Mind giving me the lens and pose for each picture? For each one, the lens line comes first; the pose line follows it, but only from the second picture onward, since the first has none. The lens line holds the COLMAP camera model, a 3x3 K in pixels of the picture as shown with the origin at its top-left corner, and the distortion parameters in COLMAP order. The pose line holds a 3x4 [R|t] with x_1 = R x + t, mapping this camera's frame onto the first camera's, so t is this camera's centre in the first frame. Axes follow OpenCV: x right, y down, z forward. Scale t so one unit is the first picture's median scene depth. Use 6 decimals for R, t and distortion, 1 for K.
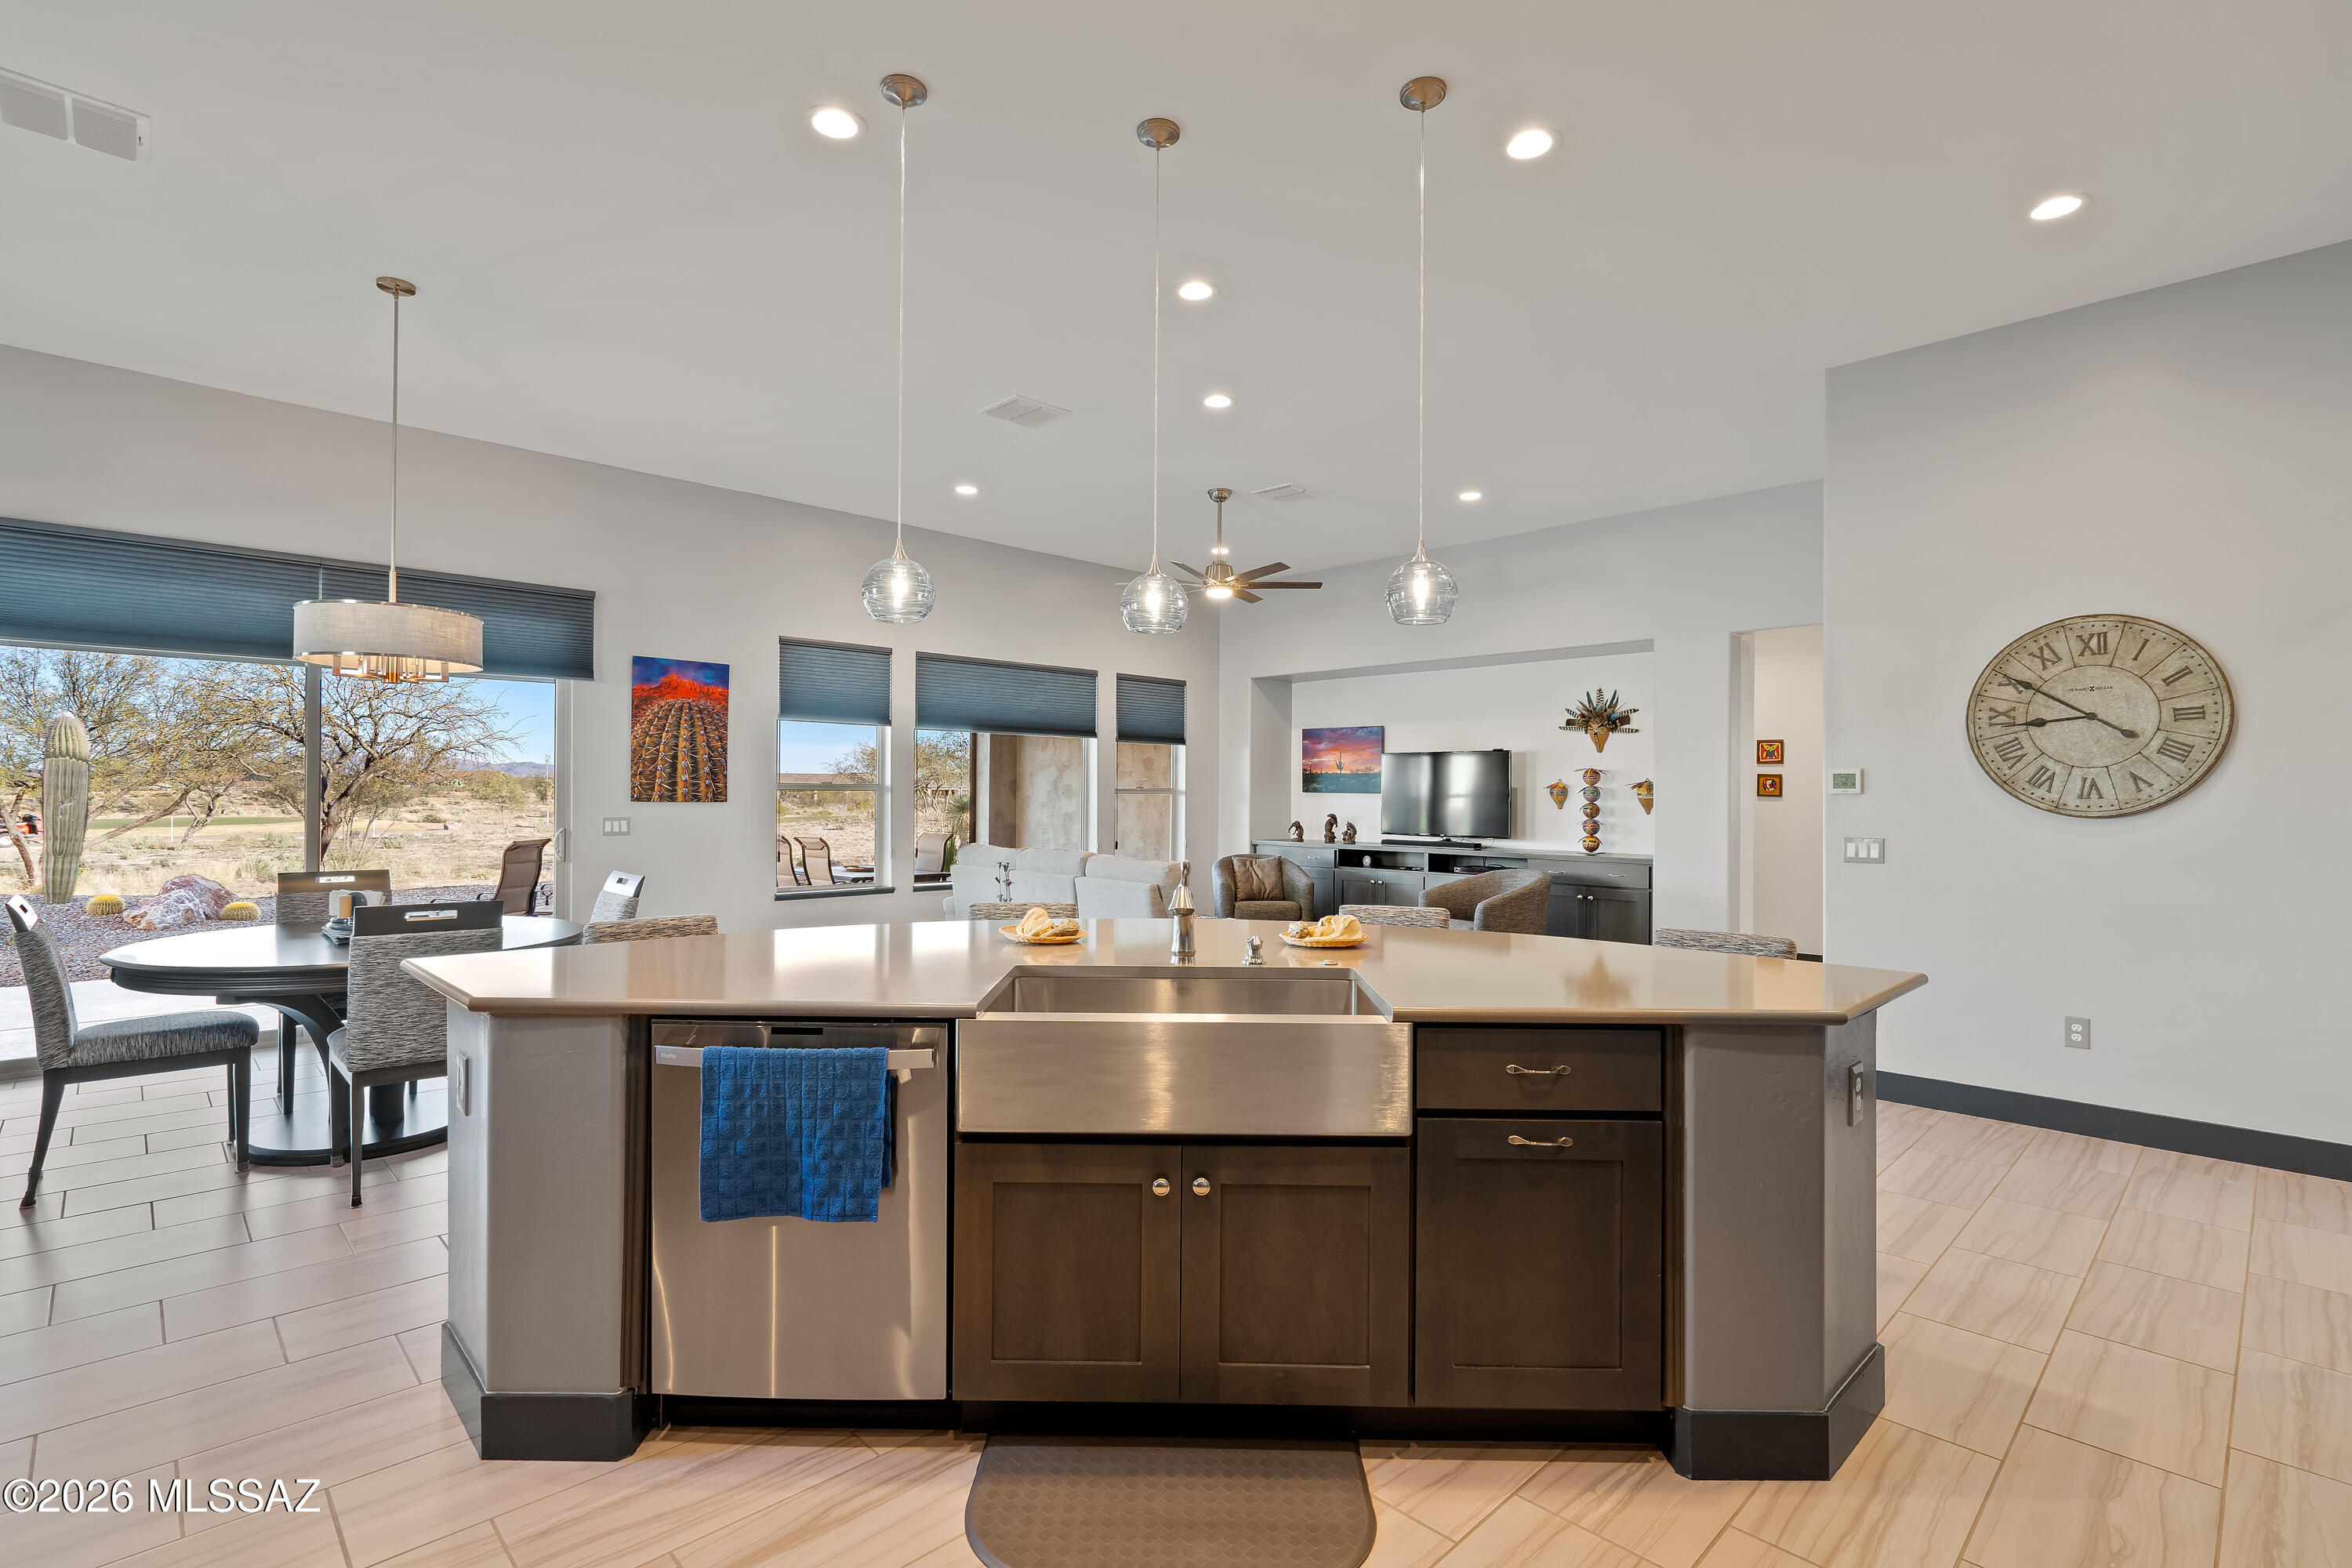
lens RADIAL K [[1102.8, 0, 1176.0], [0, 1102.8, 784.0], [0, 0, 1]] dist [-0.005157, -0.001308]
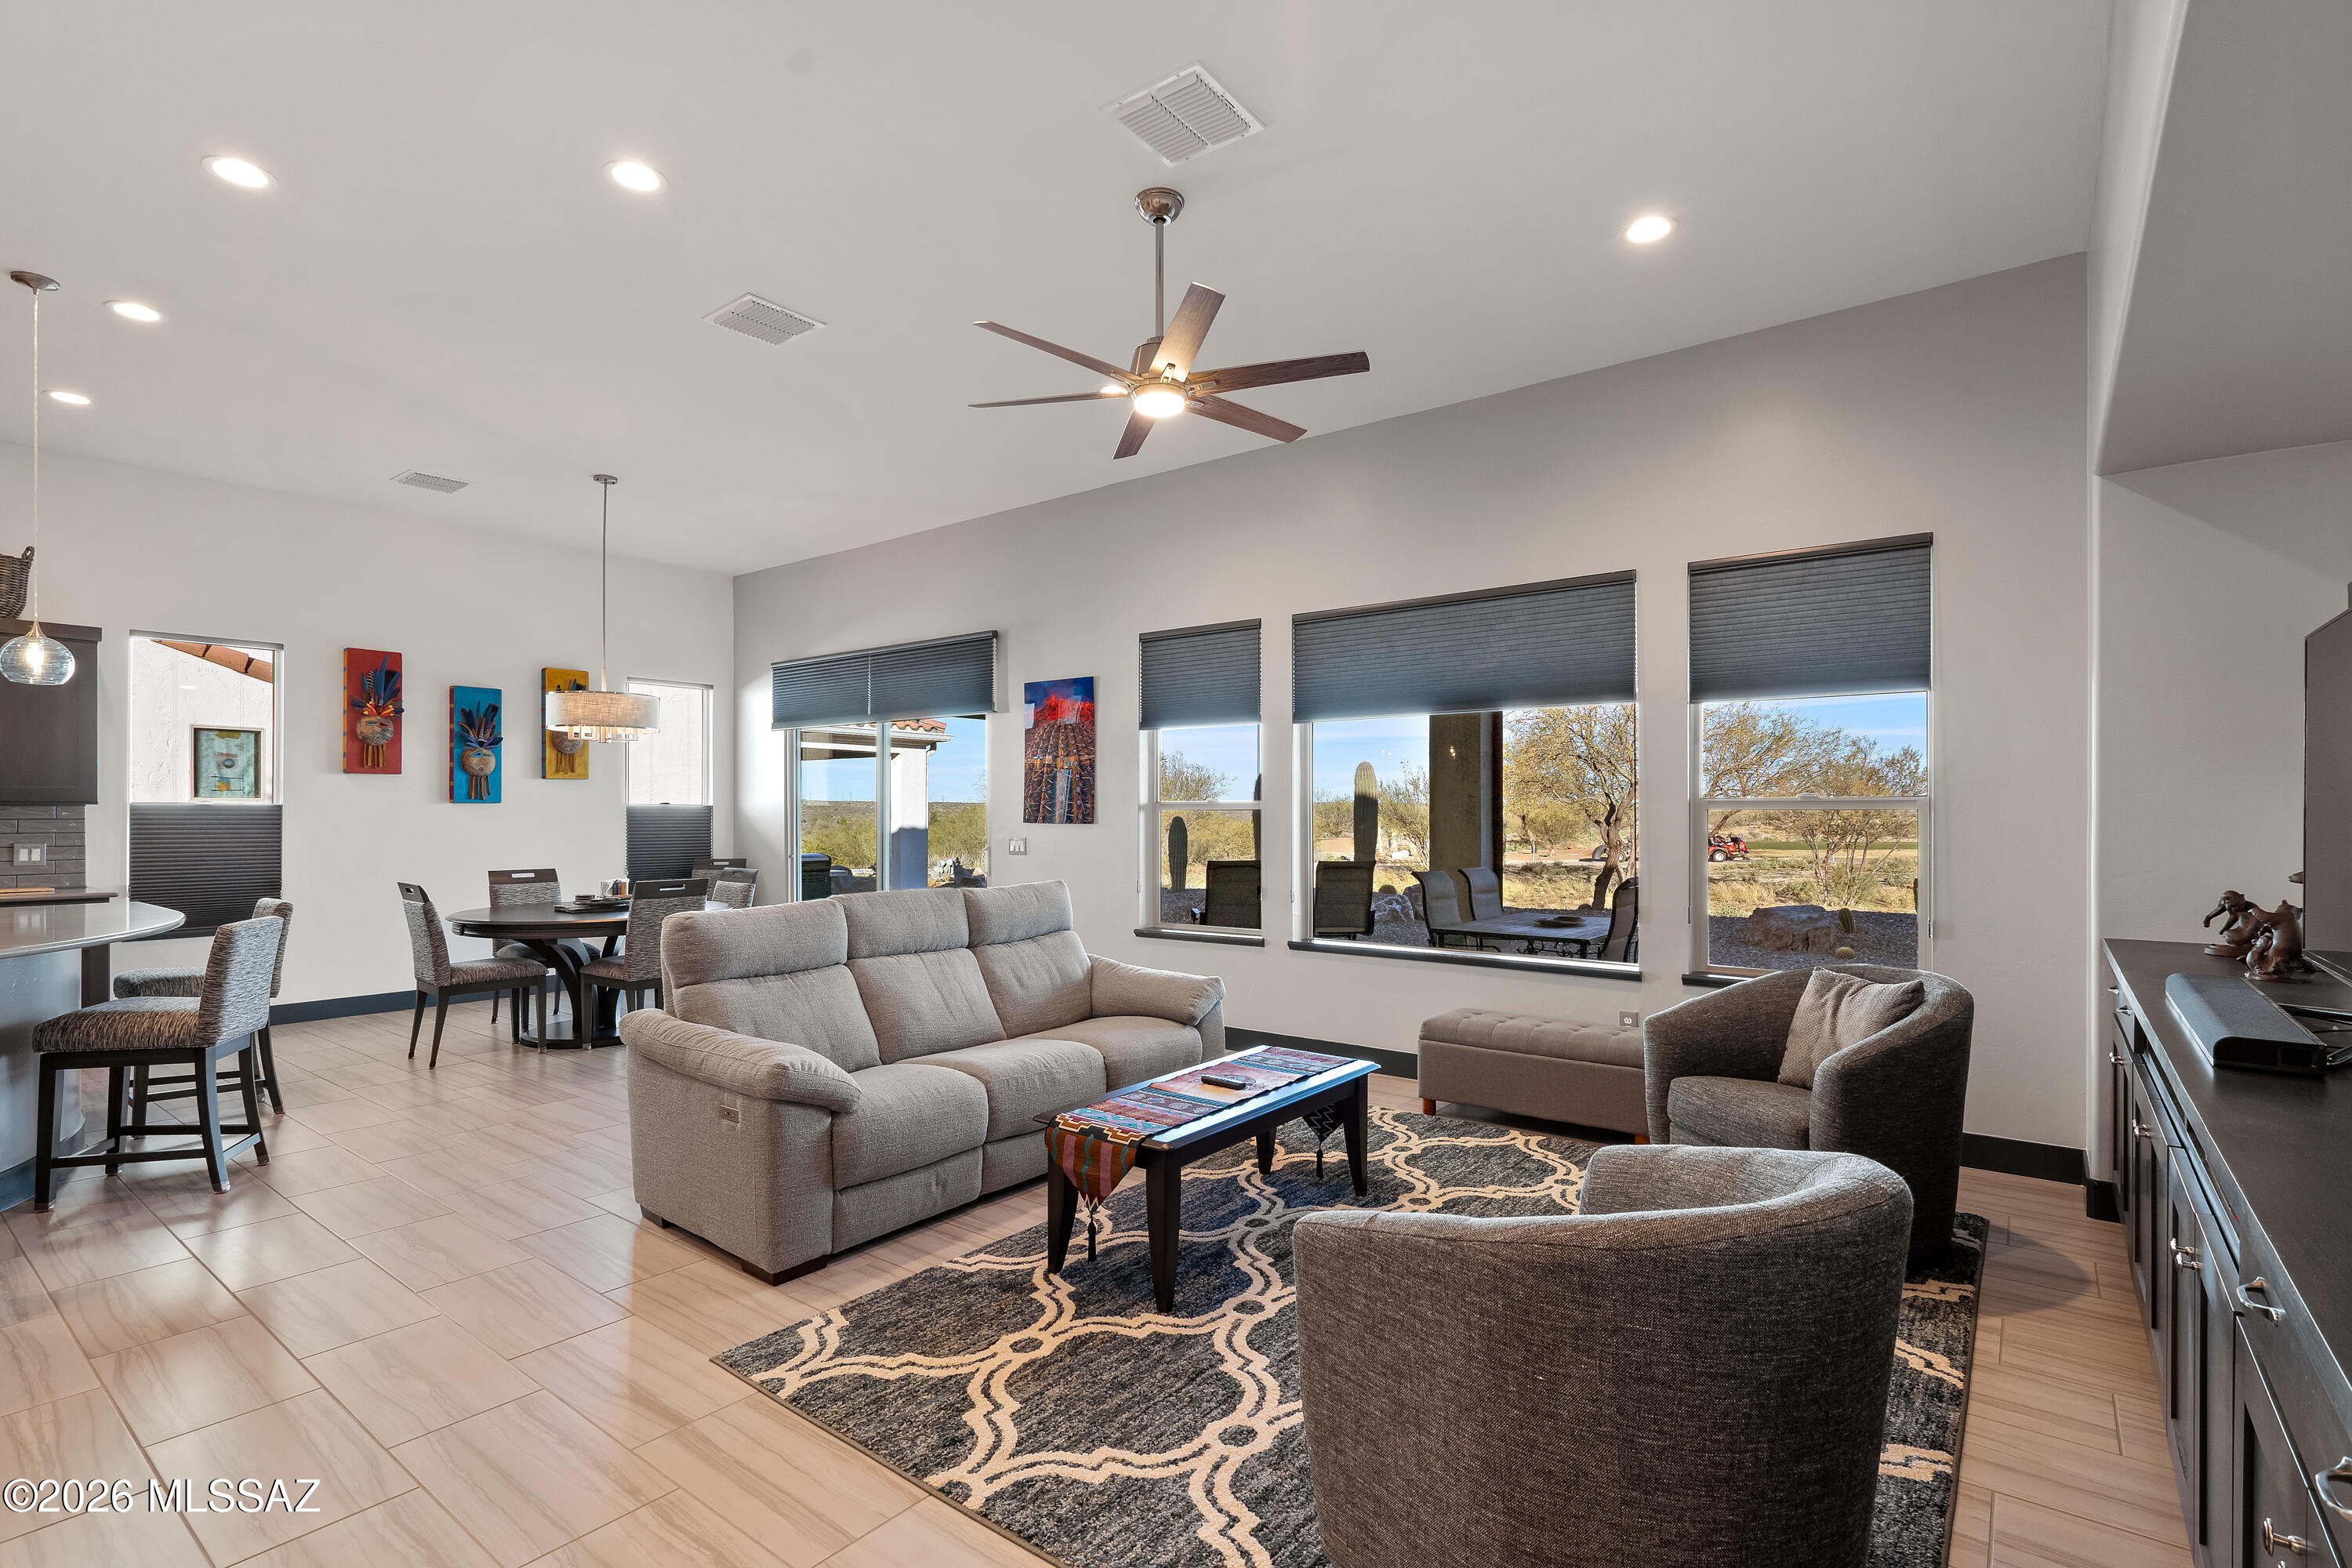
lens RADIAL K [[1123.3, 0, 1174.9], [0, 1123.3, 810.6], [0, 0, 1]] dist [-0.002481, 0.000256]
pose [[0.133300, -0.009371, -0.991031, 0.561066], [0.012270, 0.999894, -0.007804, 0.013872], [0.991000, -0.011120, 0.133401, 0.967672]]
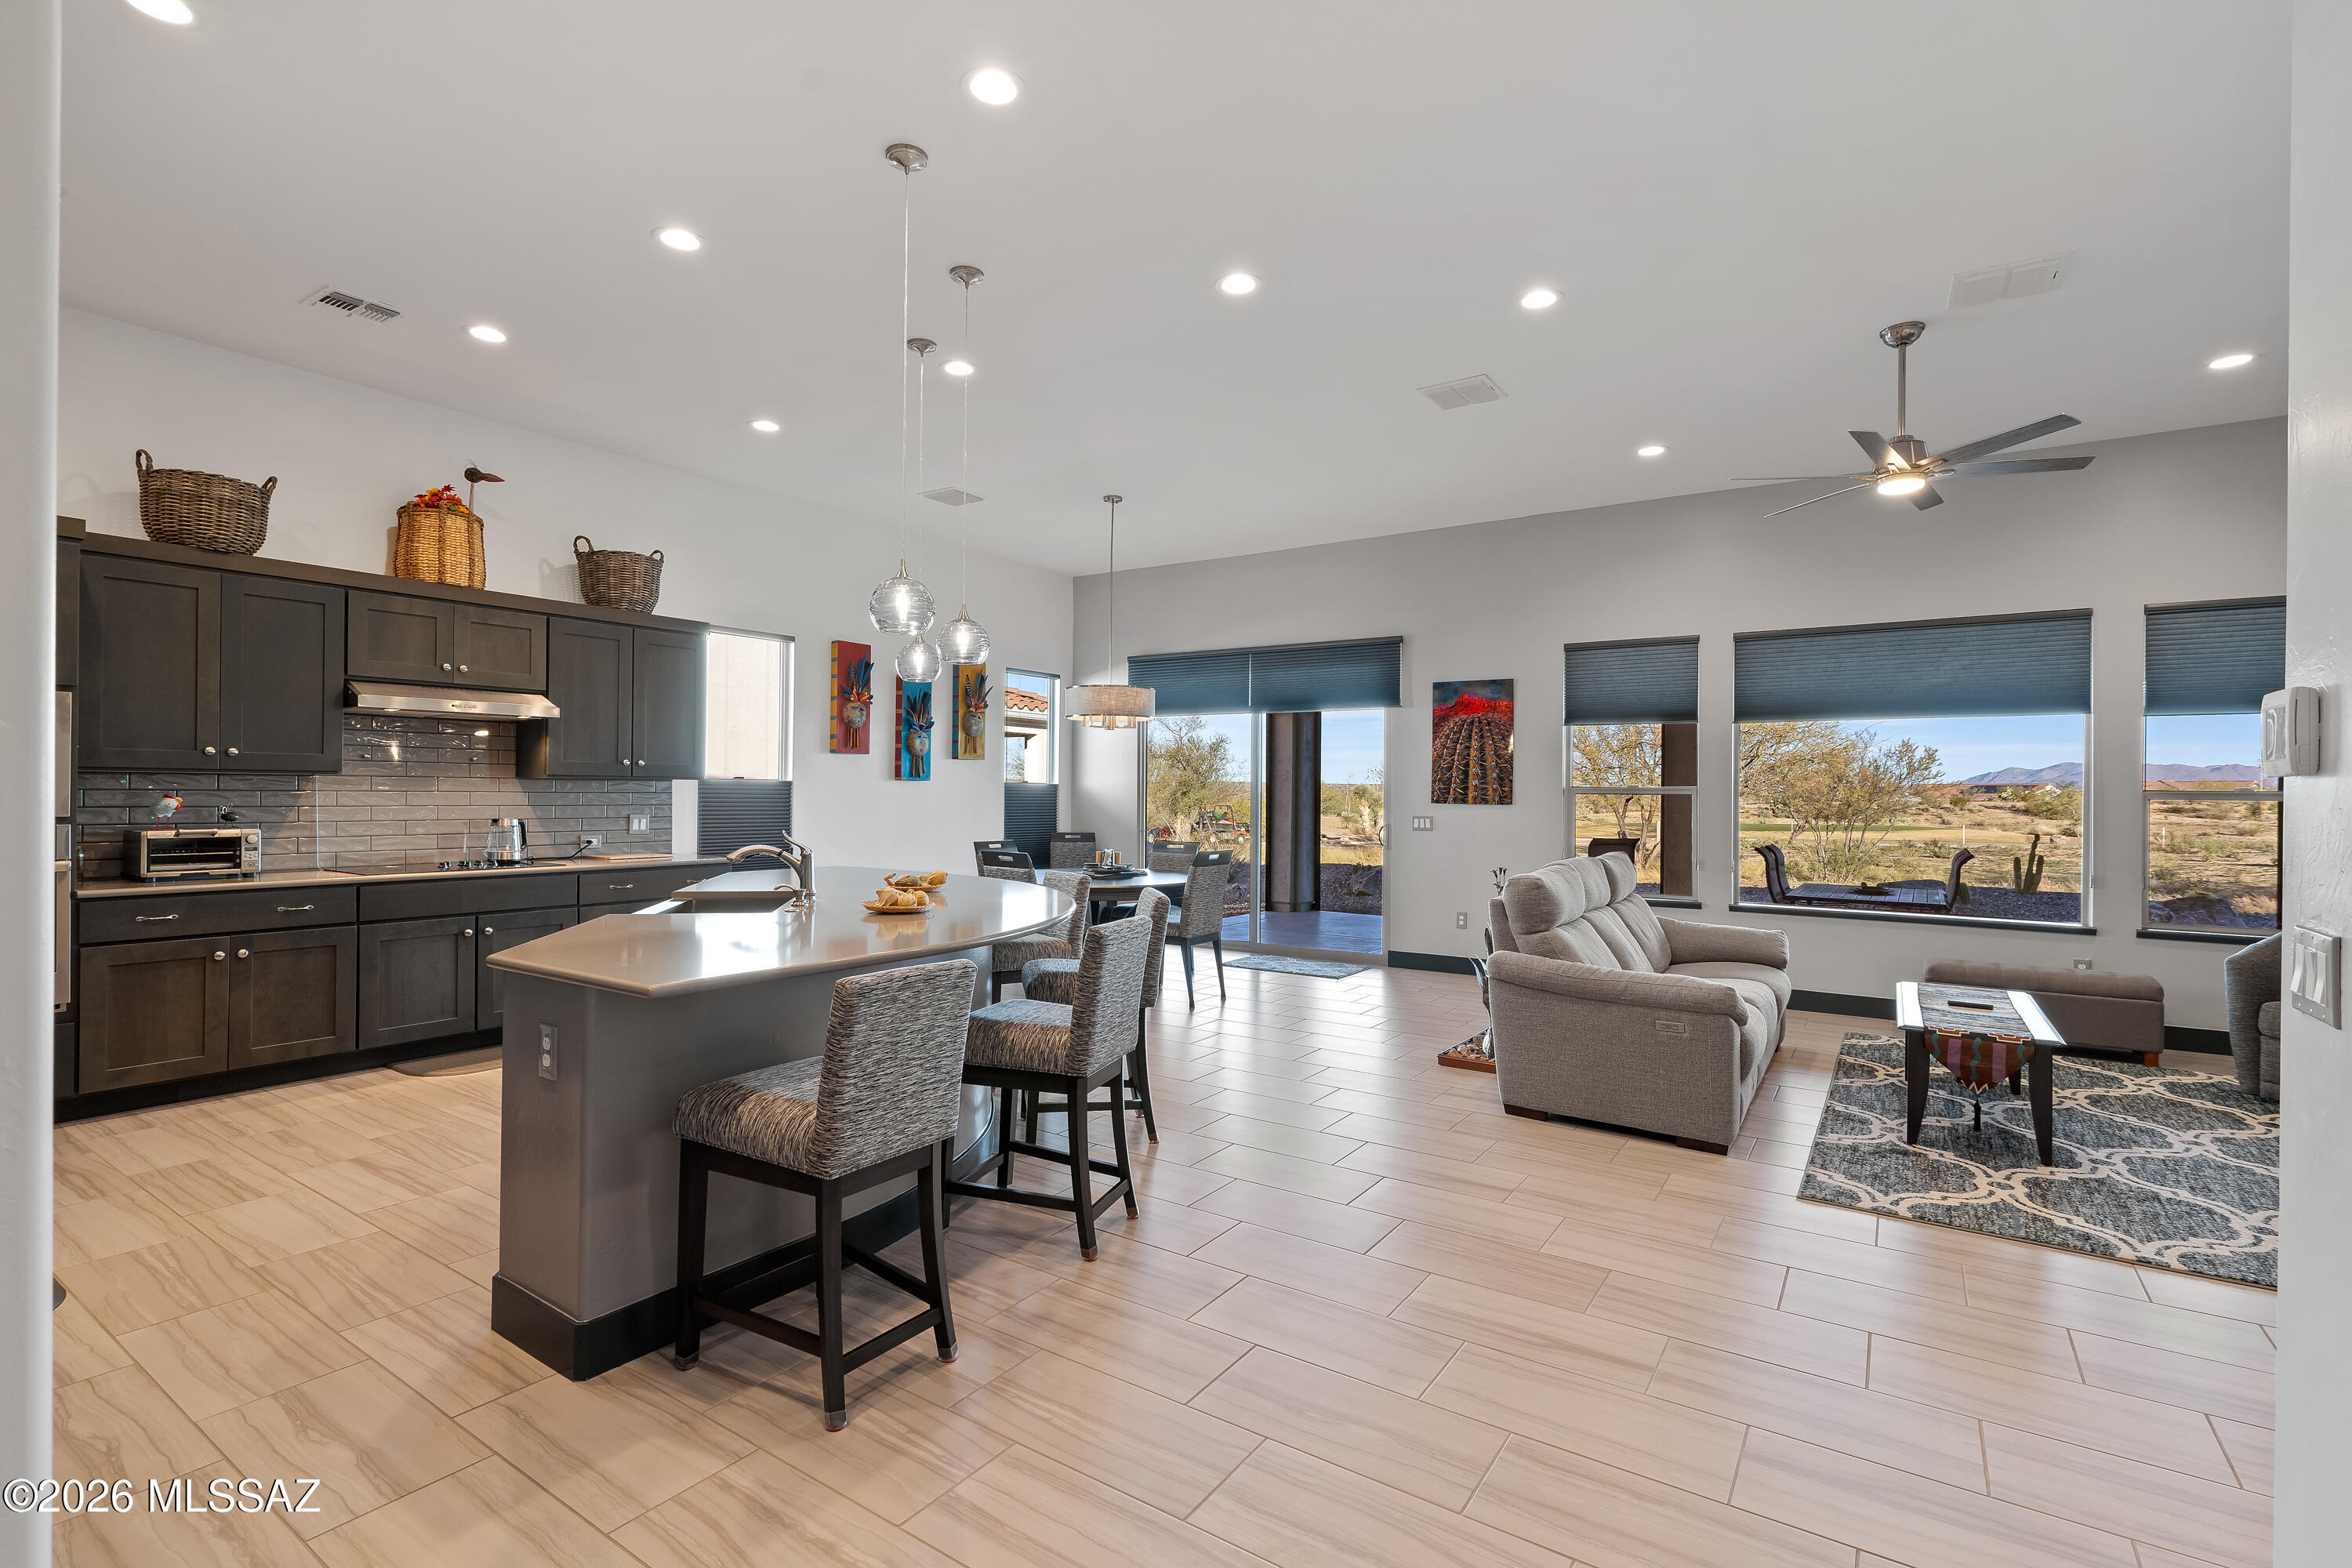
lens RADIAL K [[1088.4, 0, 1164.8], [0, 1088.4, 801.0], [0, 0, 1]] dist [-0.000531, -0.000849]
pose [[0.195442, 0.004646, -0.980704, 0.601576], [0.002672, 0.999983, 0.005270, 0.006292], [0.980712, -0.003650, 0.195426, 0.462869]]
